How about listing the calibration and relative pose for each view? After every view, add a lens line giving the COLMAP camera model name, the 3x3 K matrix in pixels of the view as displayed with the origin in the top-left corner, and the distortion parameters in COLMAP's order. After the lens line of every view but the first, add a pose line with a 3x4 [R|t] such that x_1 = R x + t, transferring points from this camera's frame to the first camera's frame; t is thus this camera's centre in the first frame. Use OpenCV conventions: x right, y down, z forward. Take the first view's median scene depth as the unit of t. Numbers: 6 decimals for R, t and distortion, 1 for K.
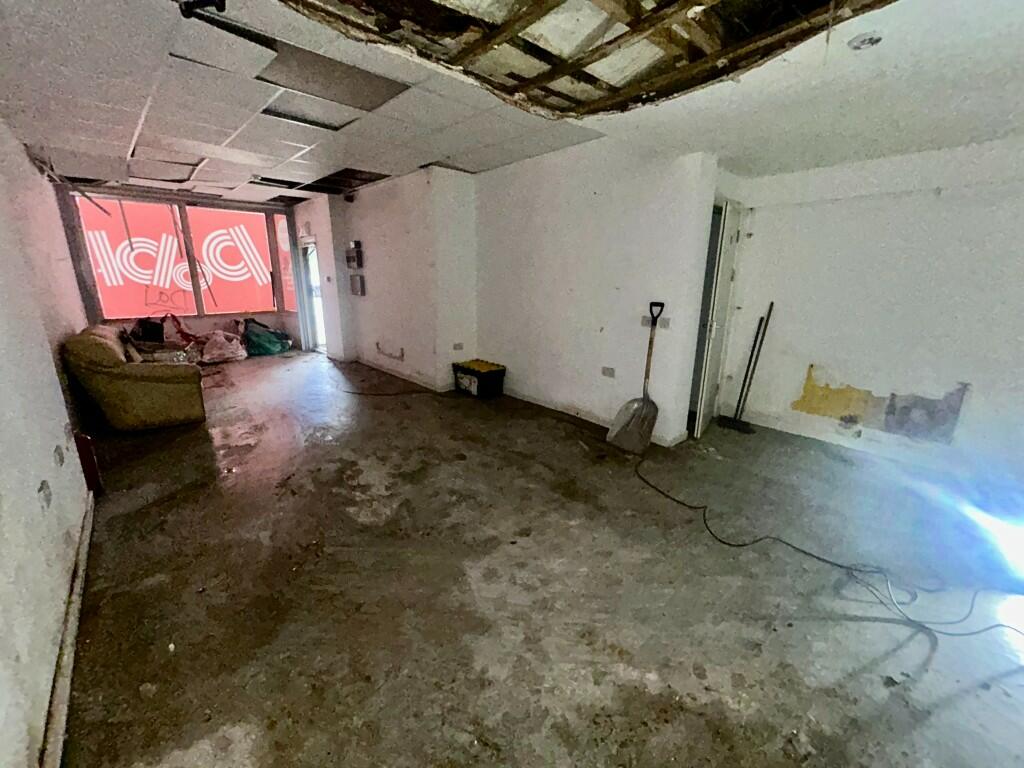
lens RADIAL K [[417.6, 0, 509.0], [0, 417.6, 385.1], [0, 0, 1]] dist [-0.000726, -0.000015]
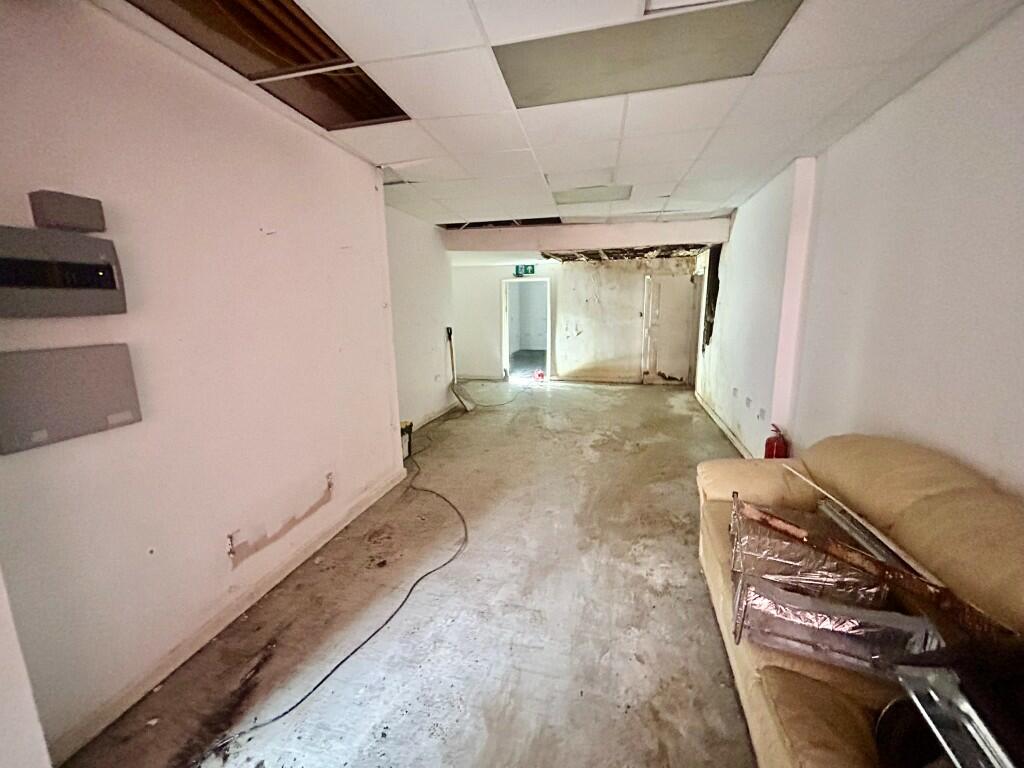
lens RADIAL K [[417.6, 0, 507.8], [0, 417.6, 384.0], [0, 0, 1]] dist [-0.000726, -0.000015]
pose [[-0.557473, -0.152225, 0.816120, -1.430441], [0.226644, 0.917798, 0.326005, -0.563279], [-0.798659, 0.366708, -0.477146, 1.965721]]
